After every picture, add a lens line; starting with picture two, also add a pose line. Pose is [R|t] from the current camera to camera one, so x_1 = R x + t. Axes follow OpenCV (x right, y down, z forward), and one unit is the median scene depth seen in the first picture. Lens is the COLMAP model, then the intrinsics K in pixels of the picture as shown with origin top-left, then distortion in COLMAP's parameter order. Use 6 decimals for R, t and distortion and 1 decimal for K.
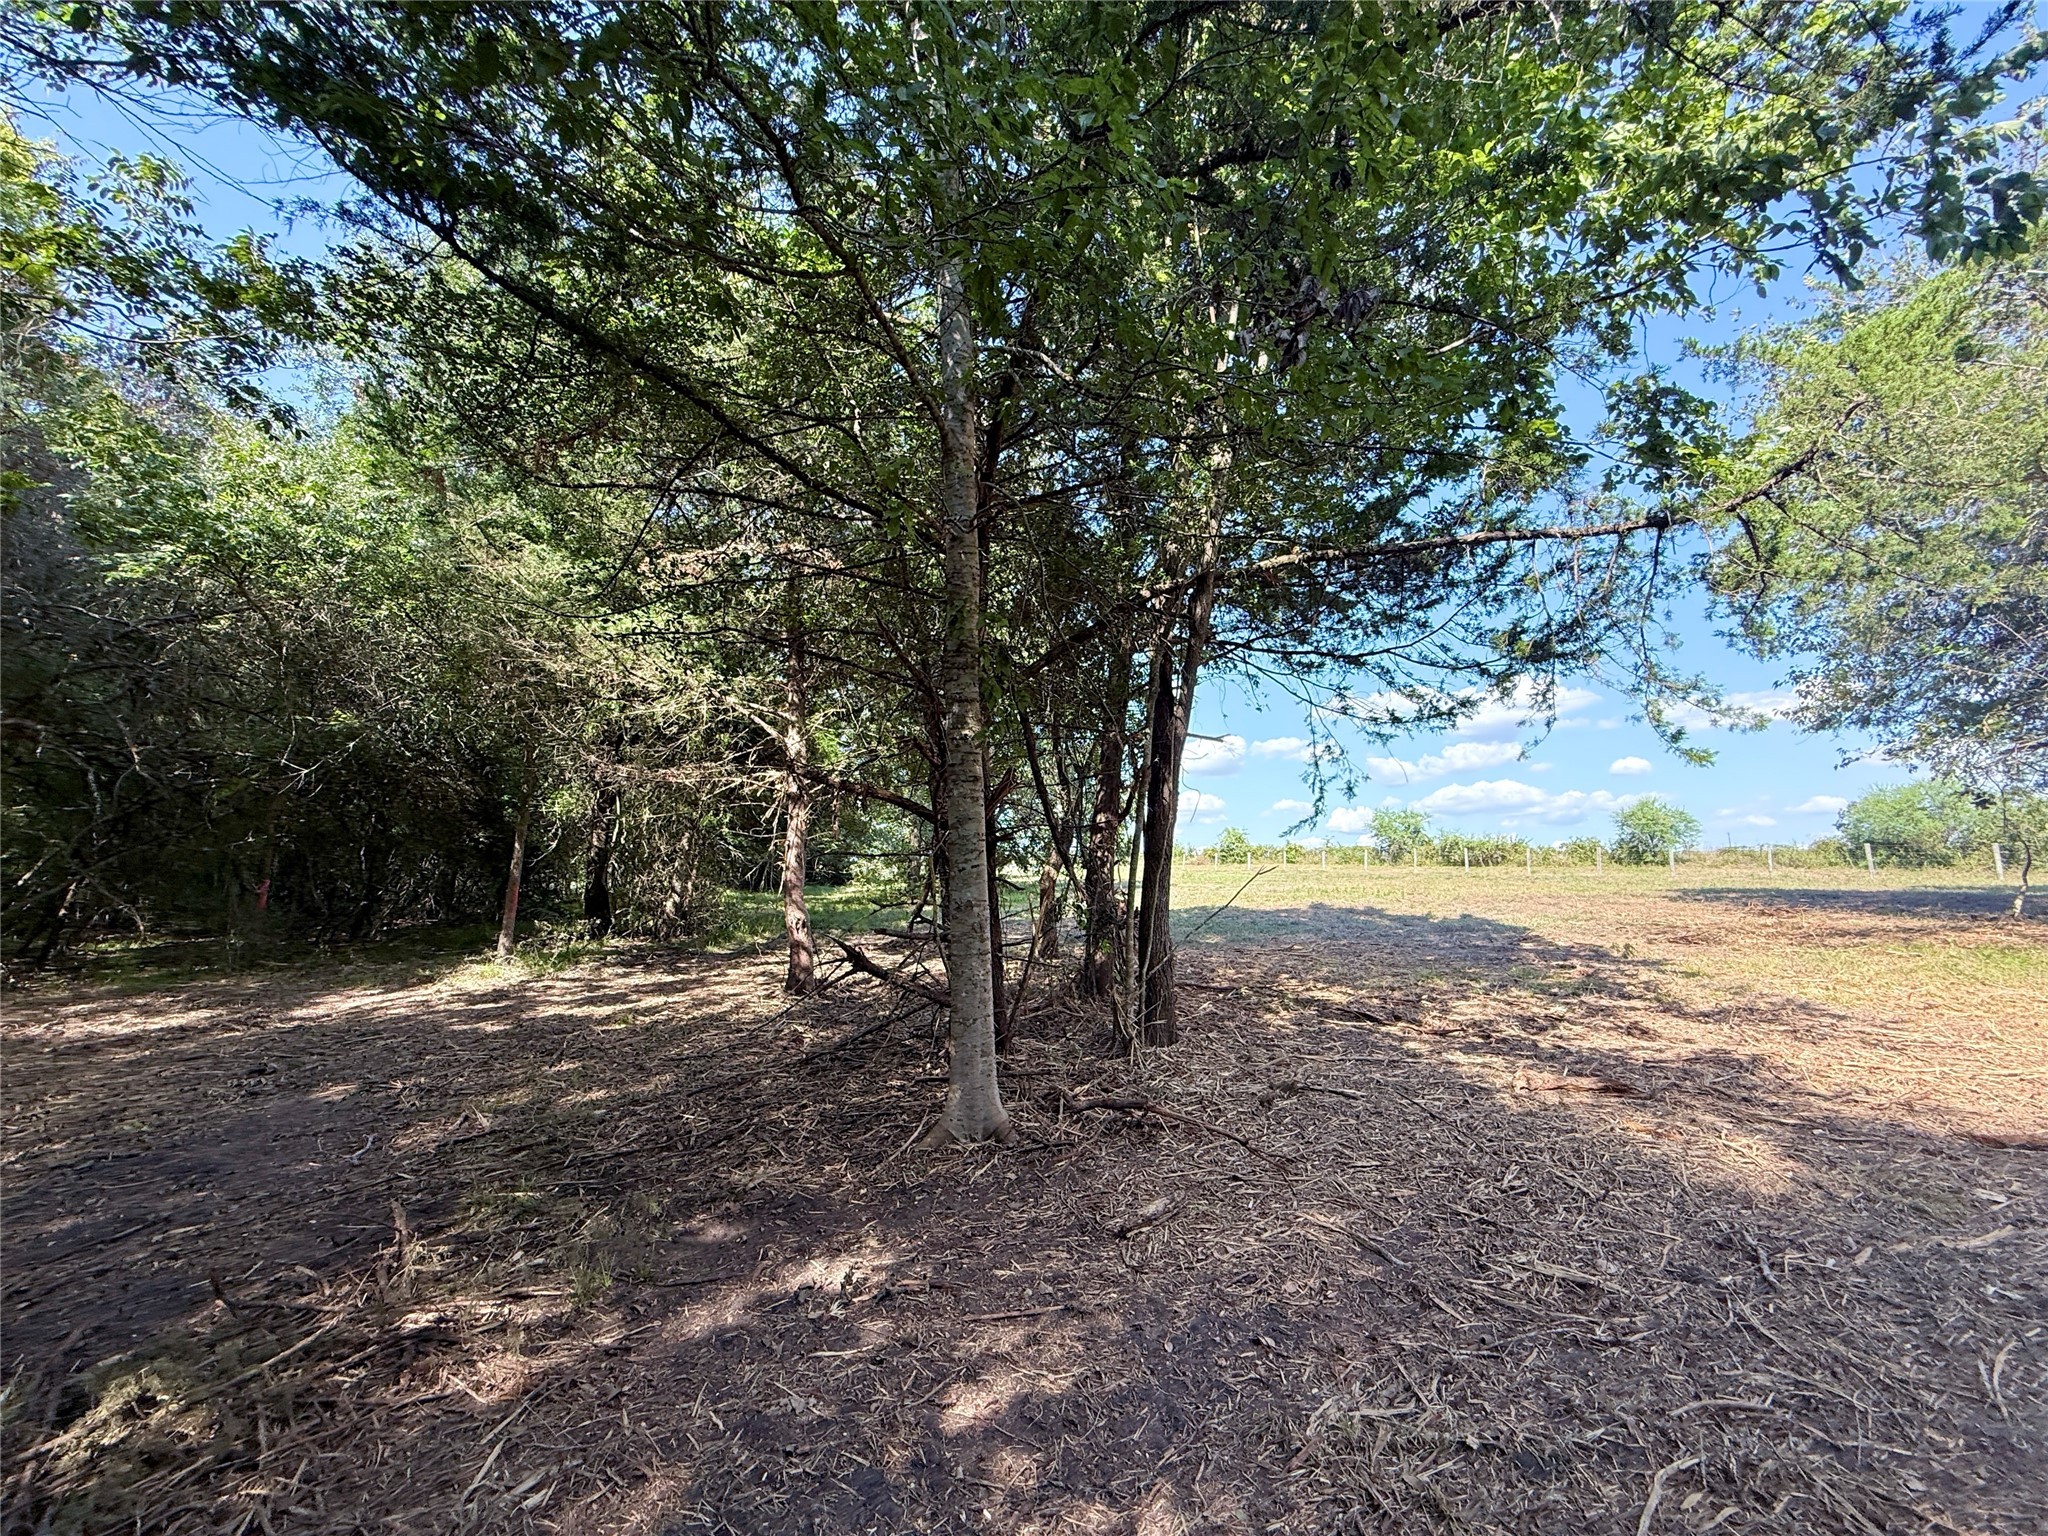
lens RADIAL K [[817.7, 0, 1013.6], [0, 817.7, 768.0], [0, 0, 1]] dist [-0.003195, -0.000191]
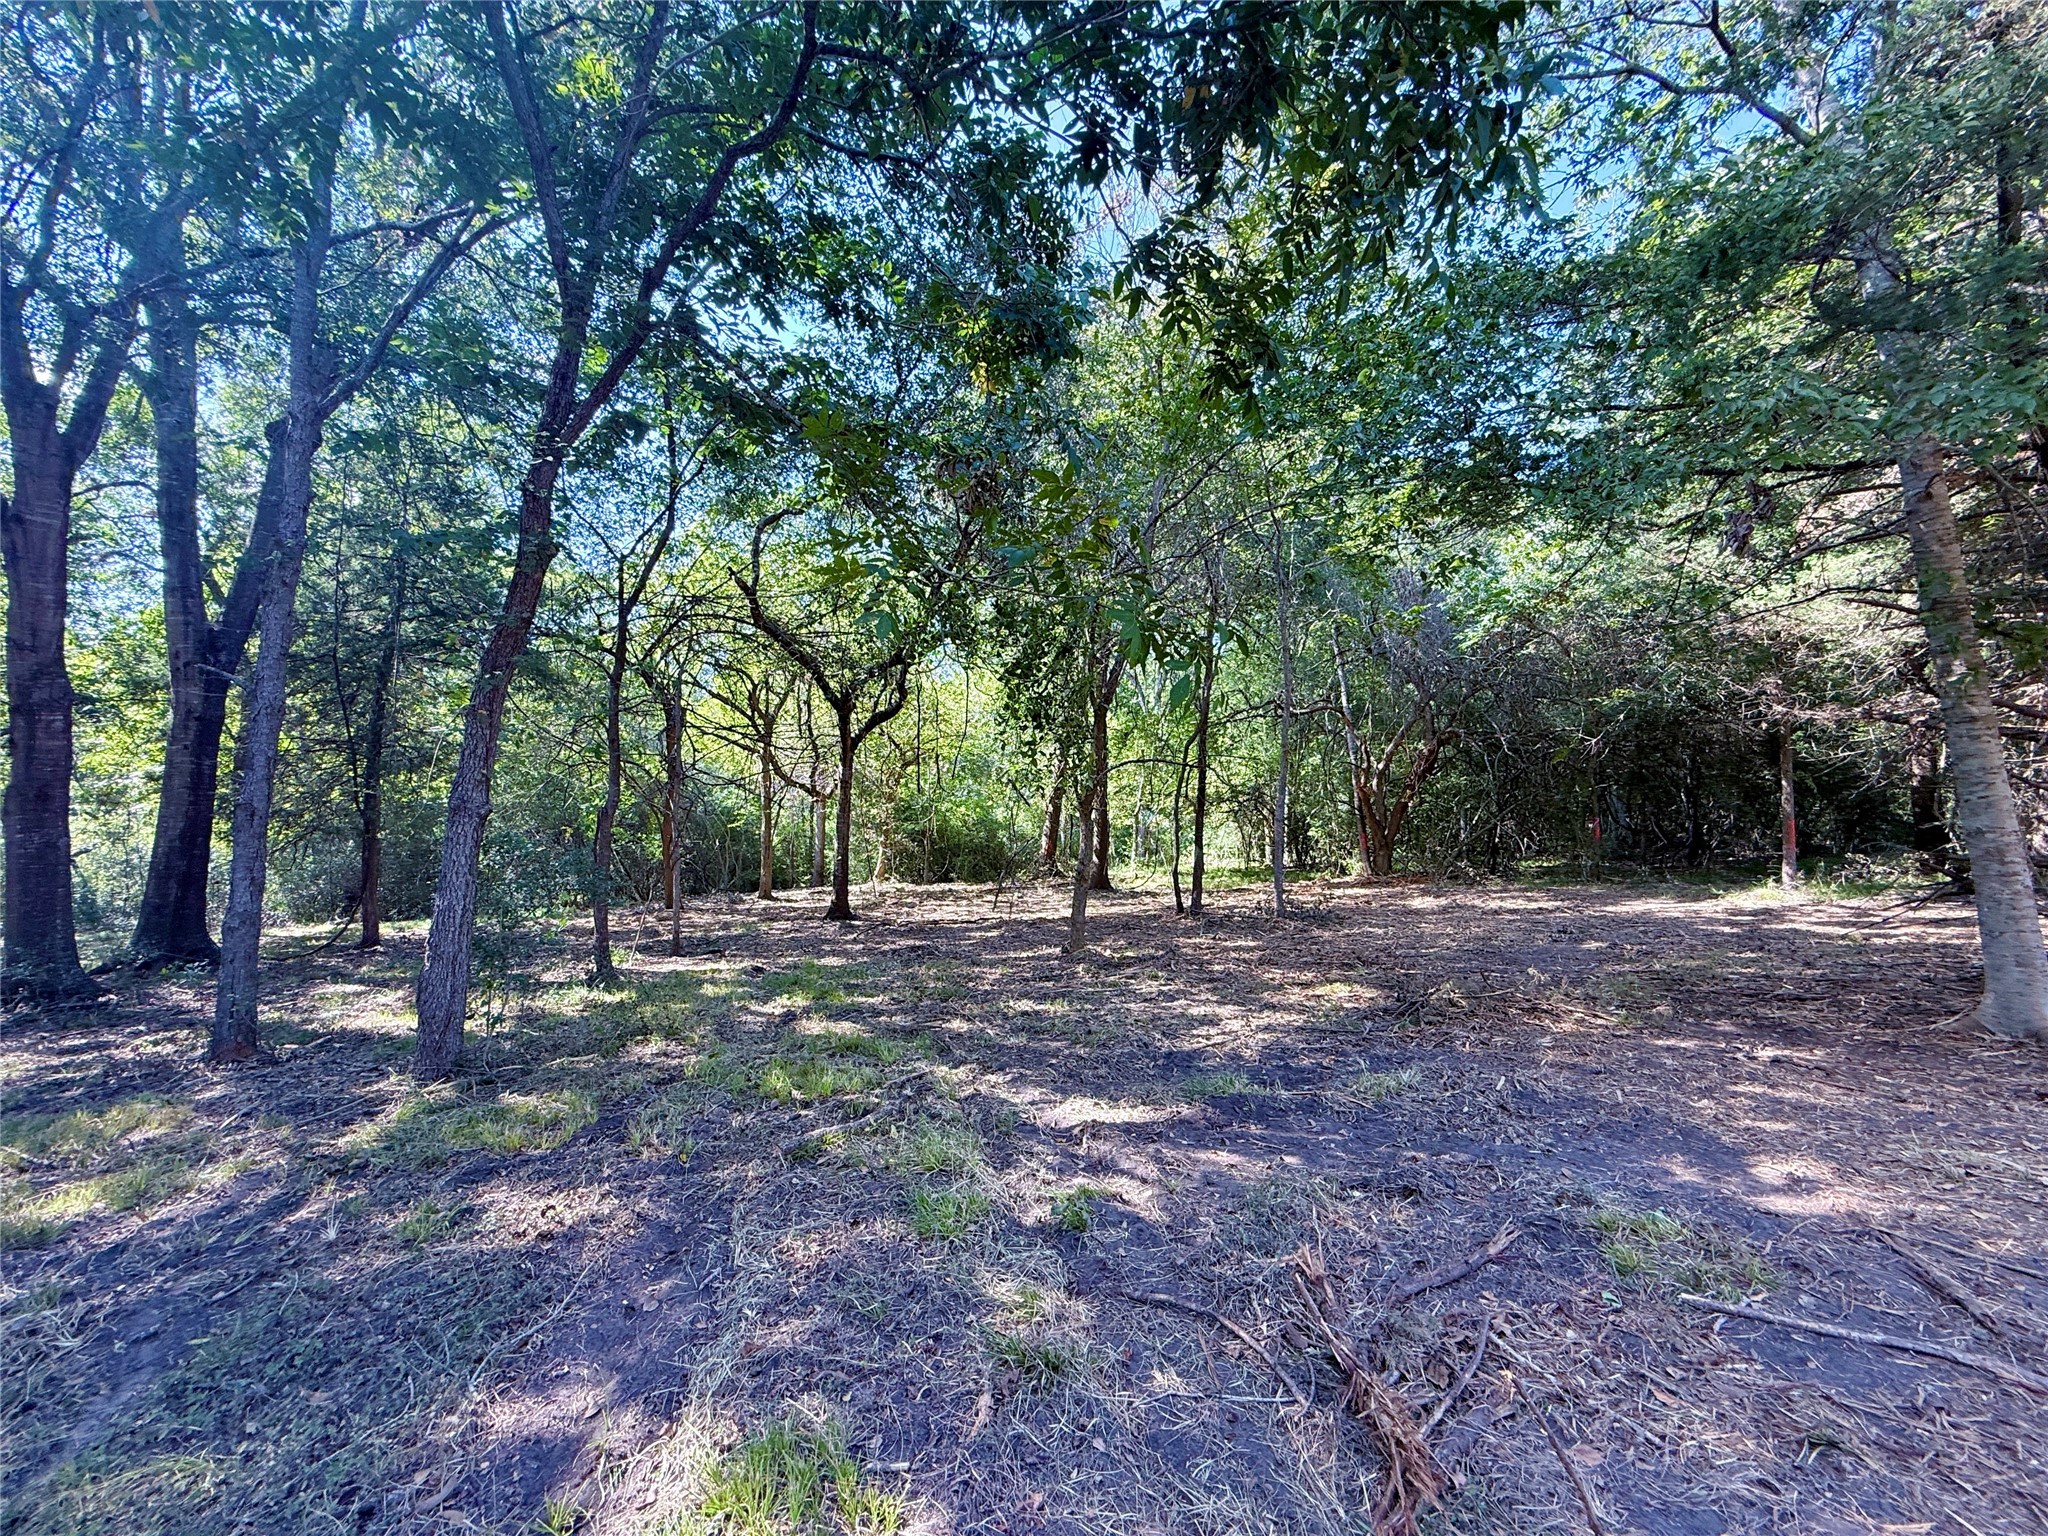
lens RADIAL K [[817.7, 0, 1026.7], [0, 817.7, 766.4], [0, 0, 1]] dist [-0.003195, -0.000191]
pose [[0.158976, -0.076650, -0.984303, 0.383749], [0.152253, 0.986959, -0.052266, -0.030333], [0.975472, -0.141554, 0.168573, -0.209846]]
